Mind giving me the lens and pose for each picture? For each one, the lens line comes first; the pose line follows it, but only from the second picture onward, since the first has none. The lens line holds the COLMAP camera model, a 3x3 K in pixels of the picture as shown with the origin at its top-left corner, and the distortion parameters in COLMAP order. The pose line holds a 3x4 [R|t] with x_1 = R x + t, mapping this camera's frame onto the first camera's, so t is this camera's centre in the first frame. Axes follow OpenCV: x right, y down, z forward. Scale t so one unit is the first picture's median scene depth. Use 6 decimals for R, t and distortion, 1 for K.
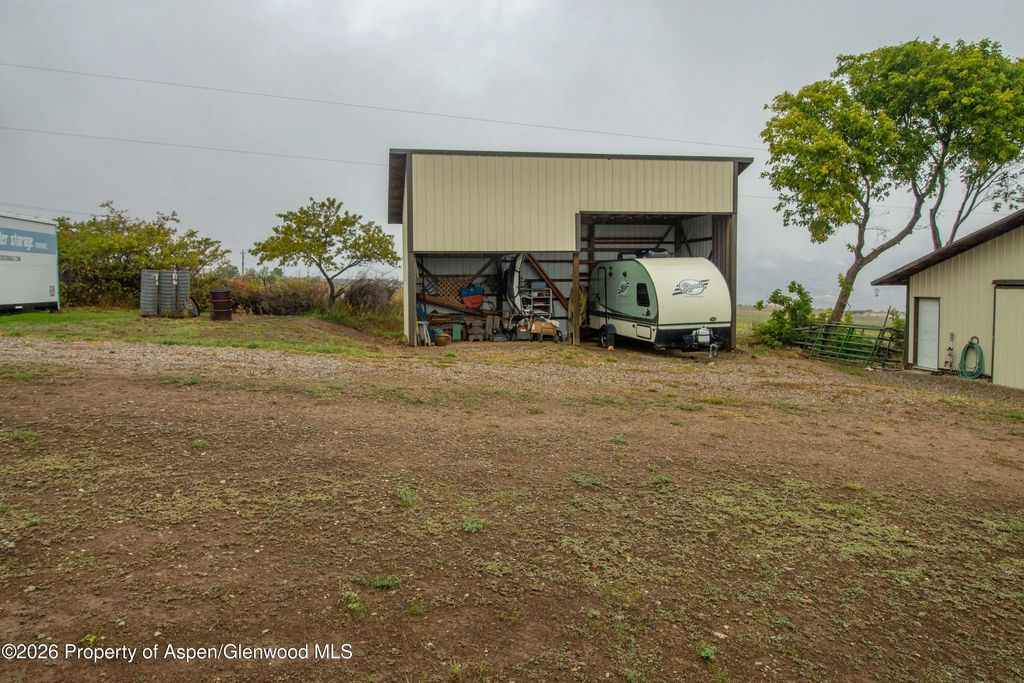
lens RADIAL K [[673.2, 0, 512.9], [0, 673.2, 309.4], [0, 0, 1]] dist [0.000097, 0.001730]
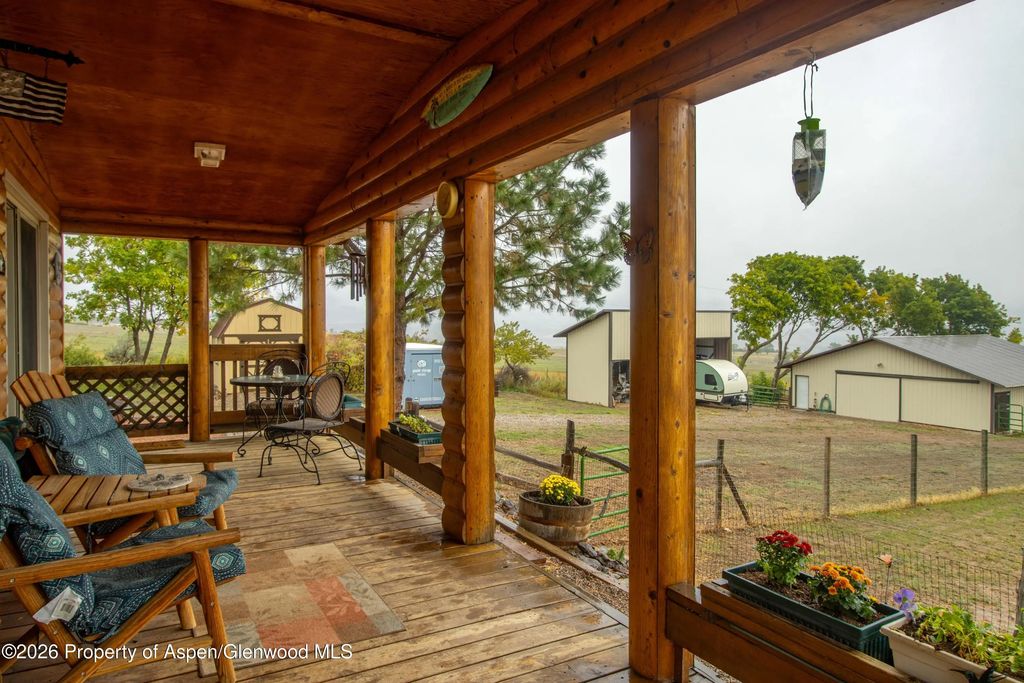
lens RADIAL K [[650.4, 0, 509.4], [0, 650.4, 330.3], [0, 0, 1]] dist [0.002380, 0.000359]
pose [[0.934481, 0.003441, 0.355995, -1.090589], [0.006357, 0.999633, -0.026348, -0.122610], [-0.355955, 0.026885, 0.934116, -0.674775]]
